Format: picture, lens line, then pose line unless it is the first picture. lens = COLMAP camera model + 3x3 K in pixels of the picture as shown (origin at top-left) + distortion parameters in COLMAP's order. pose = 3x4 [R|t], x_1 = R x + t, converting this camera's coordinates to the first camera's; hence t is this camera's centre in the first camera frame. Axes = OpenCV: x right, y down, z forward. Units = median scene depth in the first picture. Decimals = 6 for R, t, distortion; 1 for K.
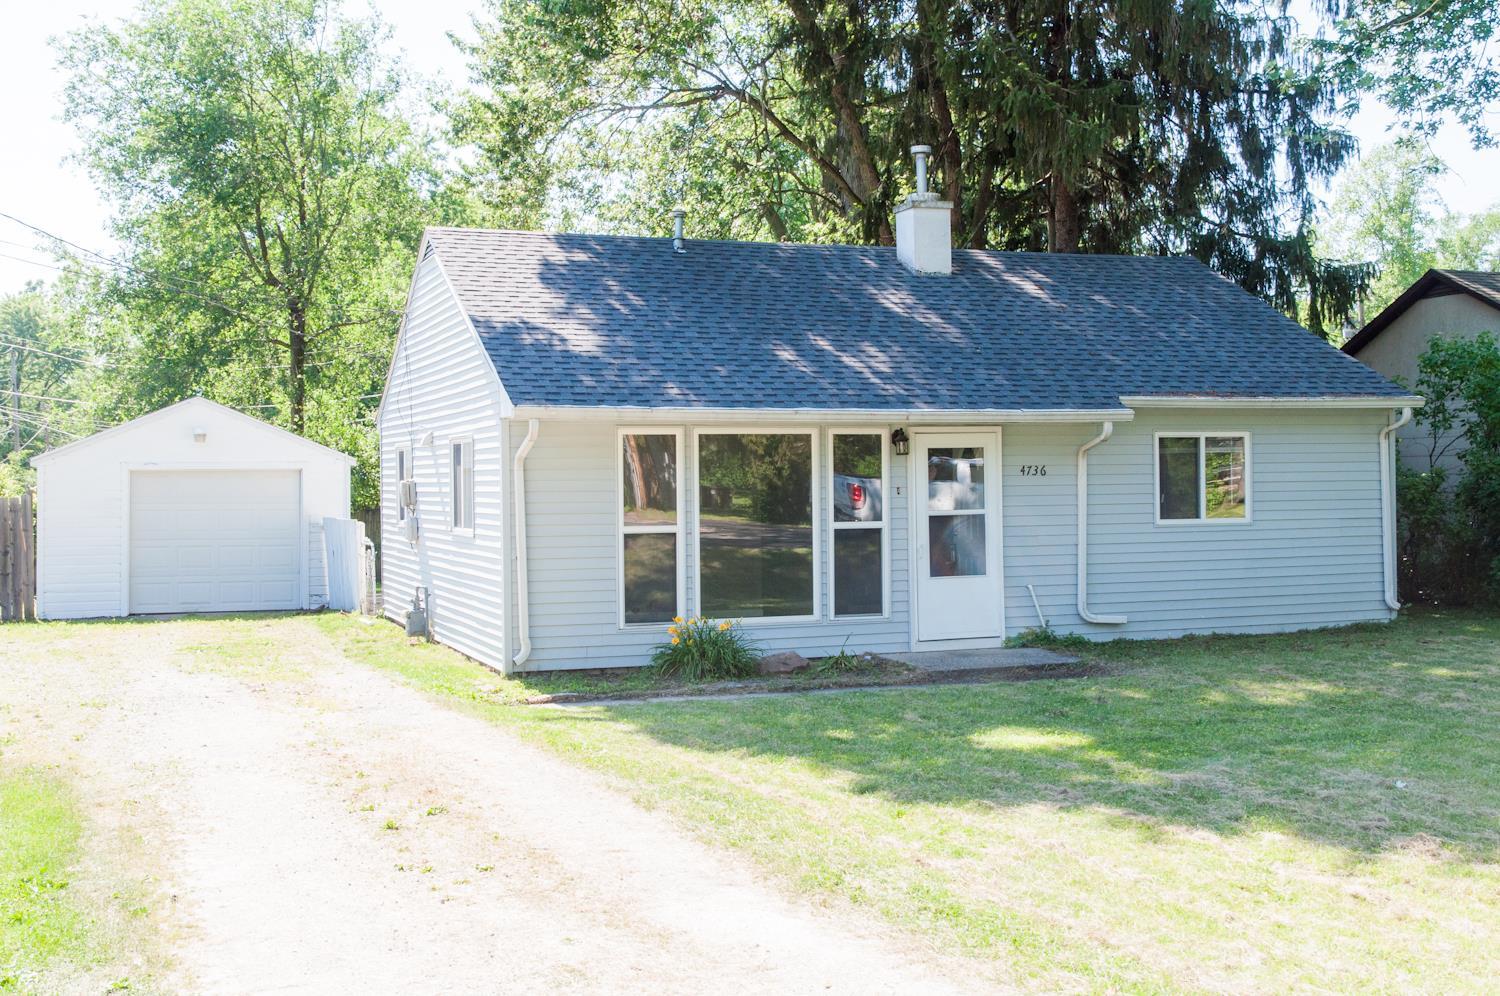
lens RADIAL K [[1715.0, 0, 750.0], [0, 1715.0, 498.0], [0, 0, 1]] dist [0.040937, -0.004936]
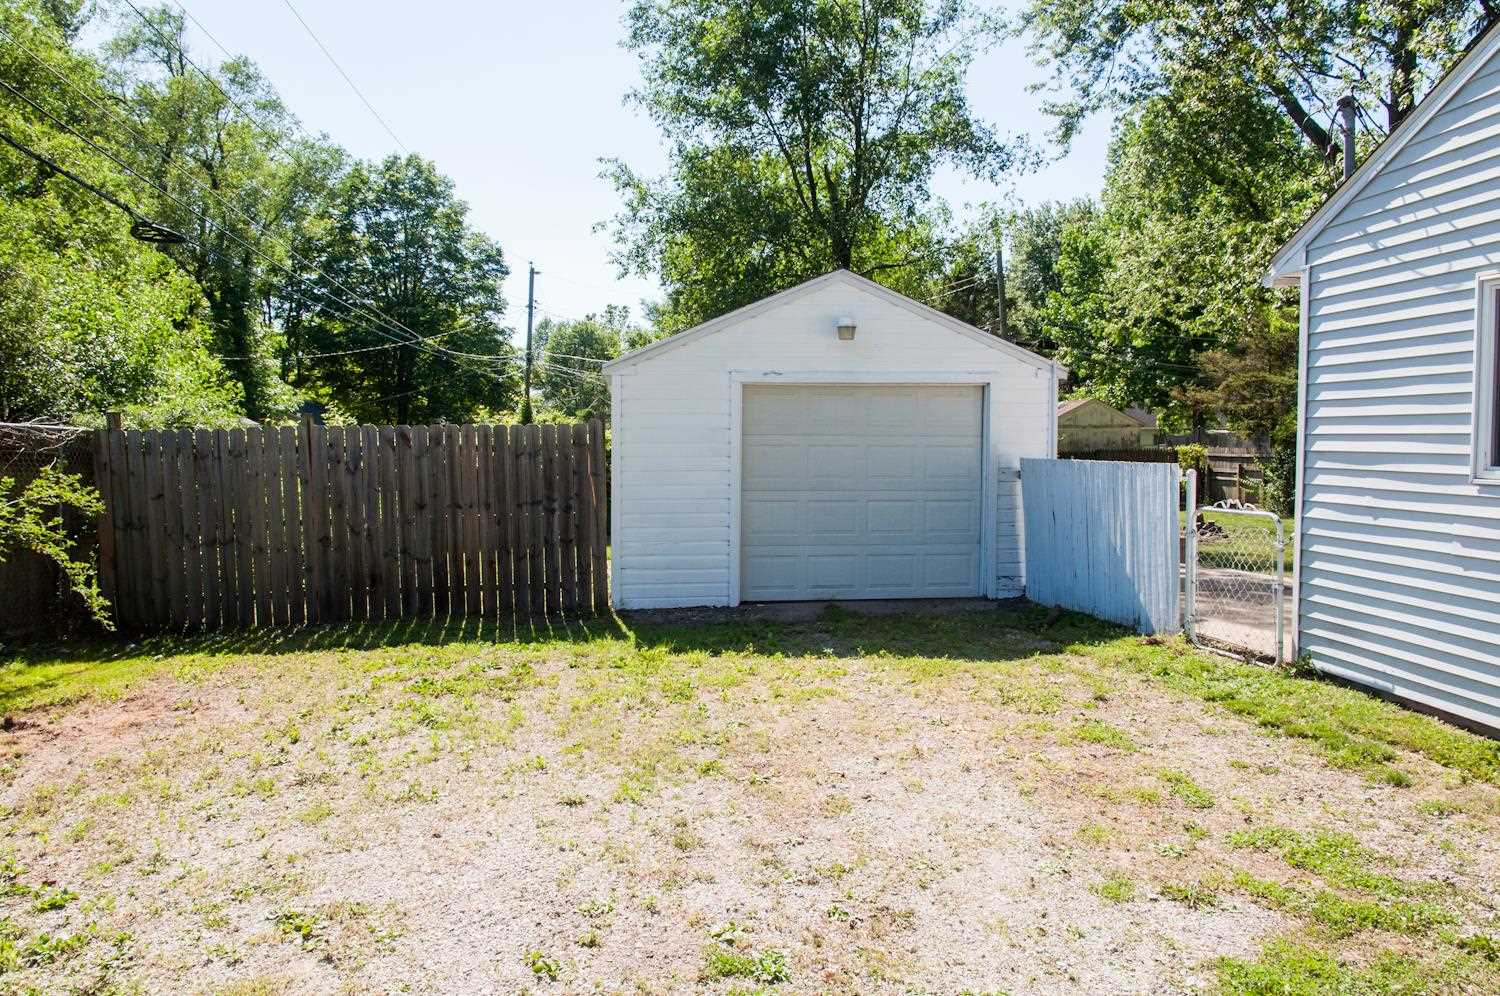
lens RADIAL K [[997.9, 0, 750.0], [0, 997.9, 498.0], [0, 0, 1]] dist [-0.015041, 0.002514]
pose [[0.972806, 0.016428, -0.231038, -0.388311], [-0.005883, 0.998912, 0.046258, 0.014006], [0.231547, -0.043641, 0.971844, 0.912280]]
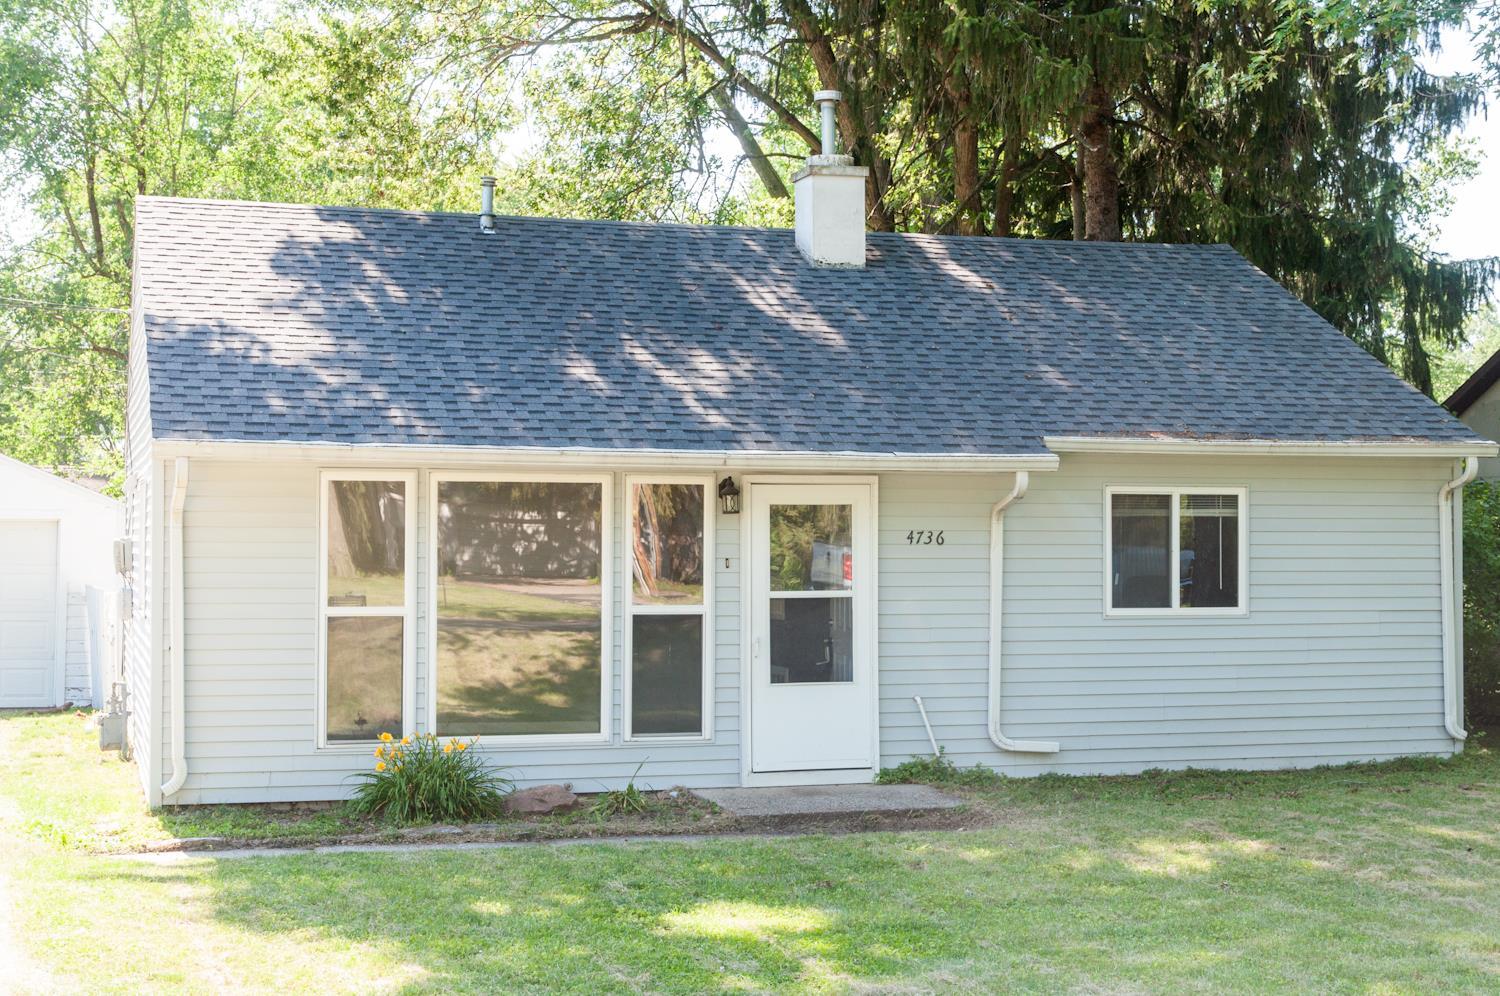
lens RADIAL K [[2248.3, 0, 750.0], [0, 2248.3, 524.3], [0, 0, 1]] dist [0.034756, 0.036474]
pose [[0.998067, 0.013989, -0.060552, 0.148766], [-0.015048, 0.999741, -0.017074, -0.004365], [0.060297, 0.017952, 0.998019, 0.053781]]
